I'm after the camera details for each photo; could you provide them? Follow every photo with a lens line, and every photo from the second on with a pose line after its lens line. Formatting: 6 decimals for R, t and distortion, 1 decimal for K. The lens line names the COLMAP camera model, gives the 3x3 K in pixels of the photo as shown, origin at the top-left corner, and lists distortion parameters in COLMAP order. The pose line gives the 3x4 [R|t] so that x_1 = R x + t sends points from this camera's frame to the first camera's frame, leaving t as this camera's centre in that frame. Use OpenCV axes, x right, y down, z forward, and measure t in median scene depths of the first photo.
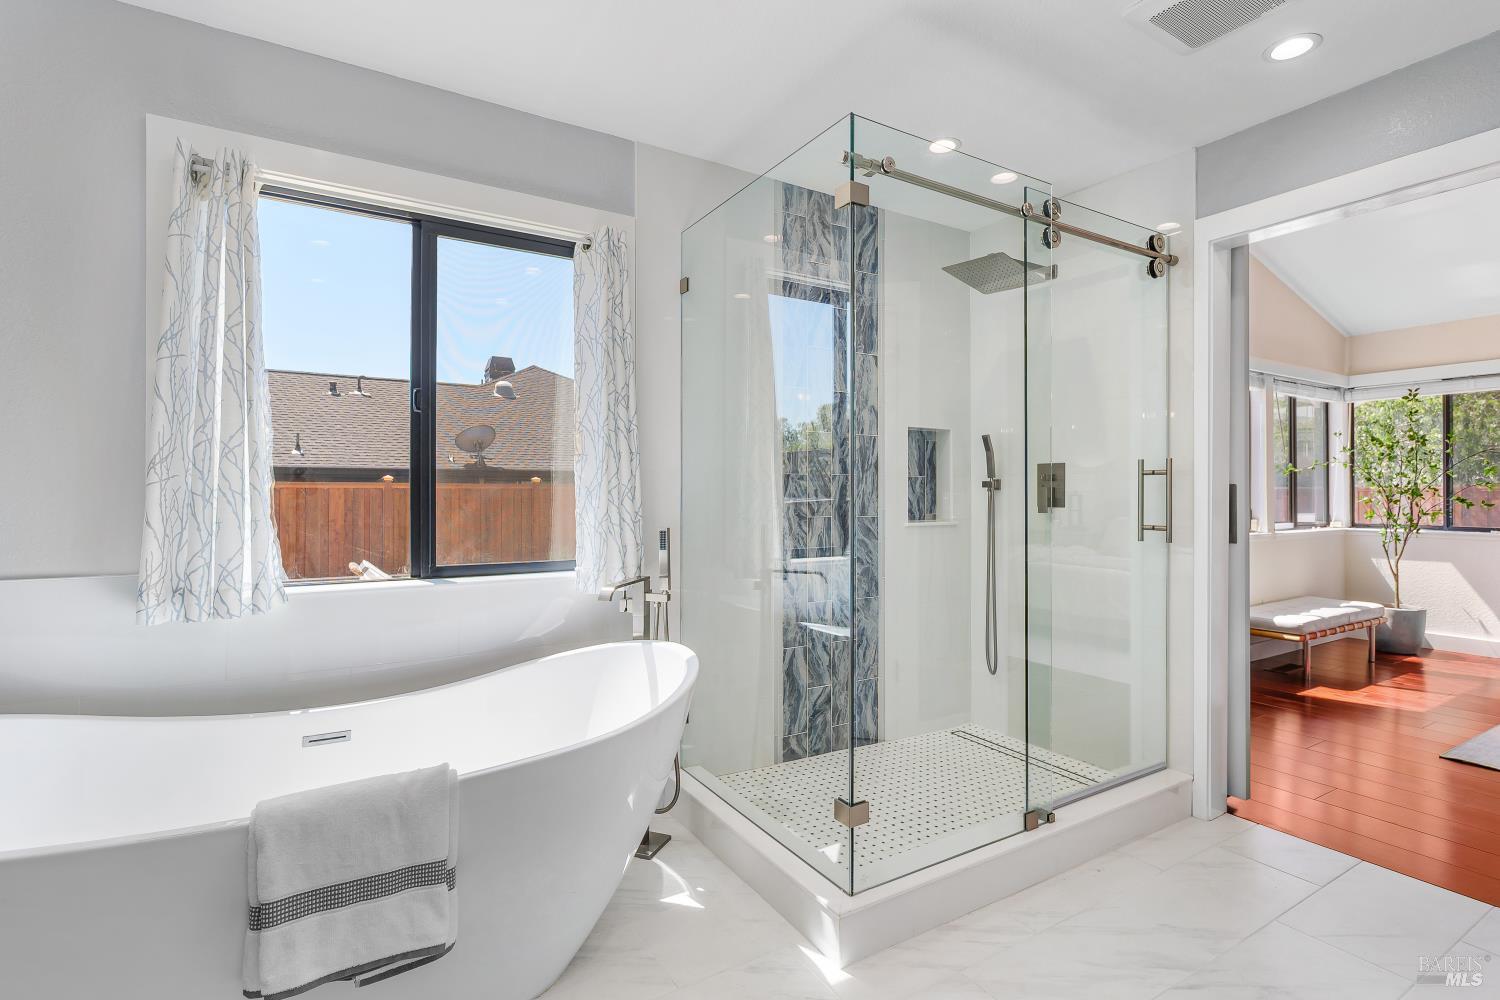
lens RADIAL K [[723.8, 0, 753.6], [0, 723.8, 488.5], [0, 0, 1]] dist [-0.002591, -0.000025]
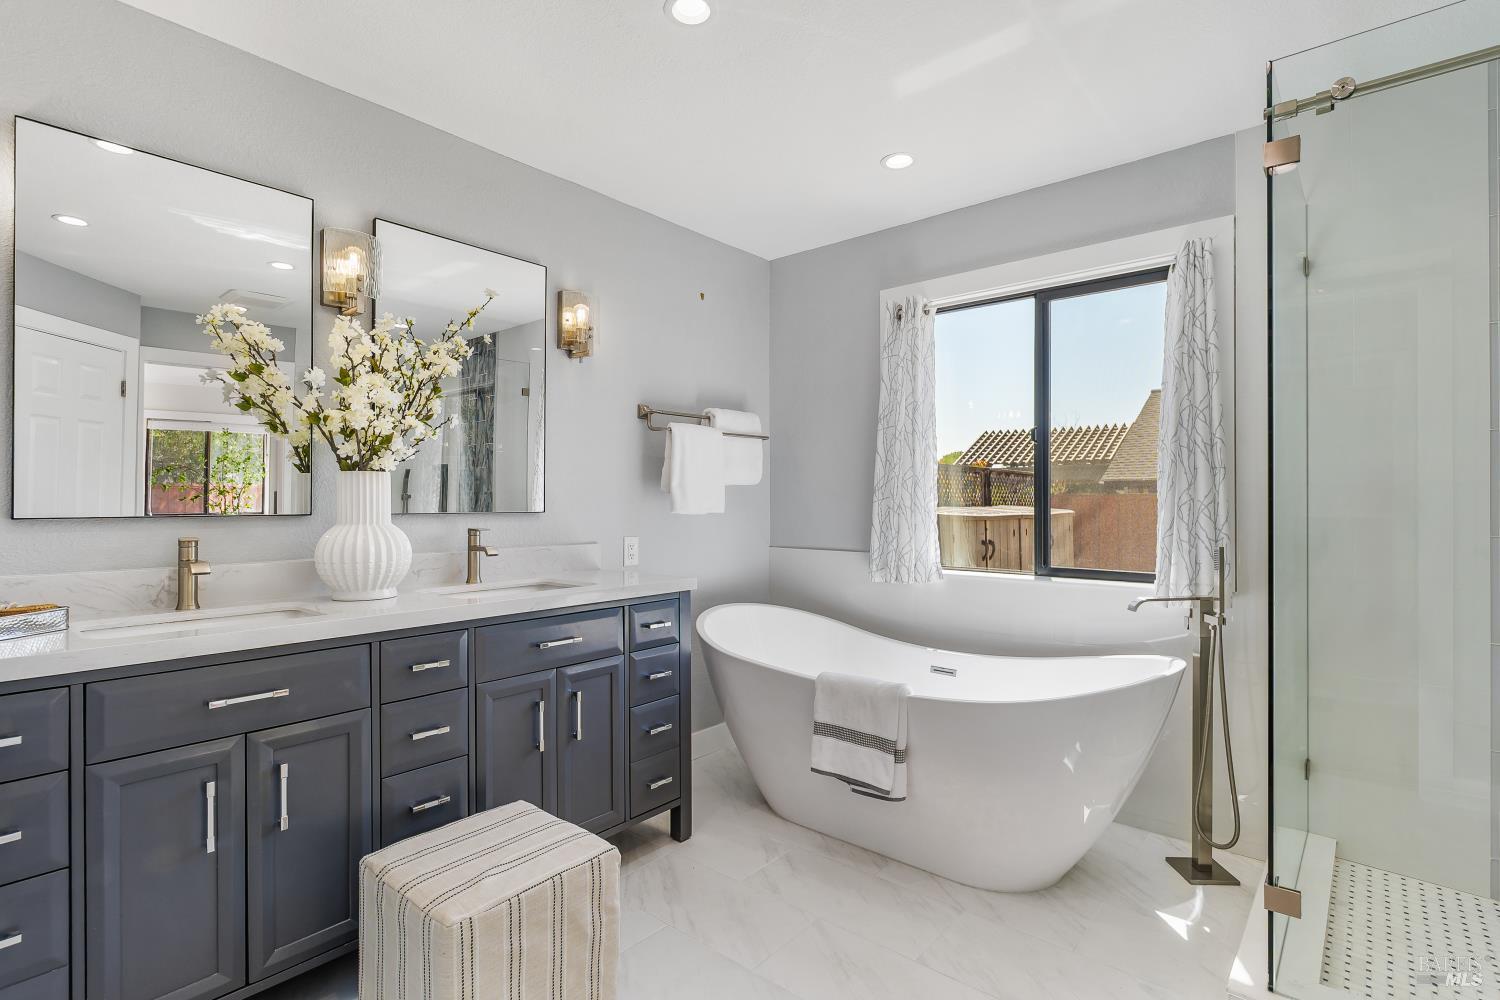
lens RADIAL K [[723.8, 0, 753.8], [0, 723.8, 502.8], [0, 0, 1]] dist [-0.002591, -0.000025]
pose [[0.299052, 0.002533, -0.954233, 0.752829], [0.006225, 0.999970, 0.004605, -0.014838], [0.954216, -0.007317, 0.299027, 0.178183]]
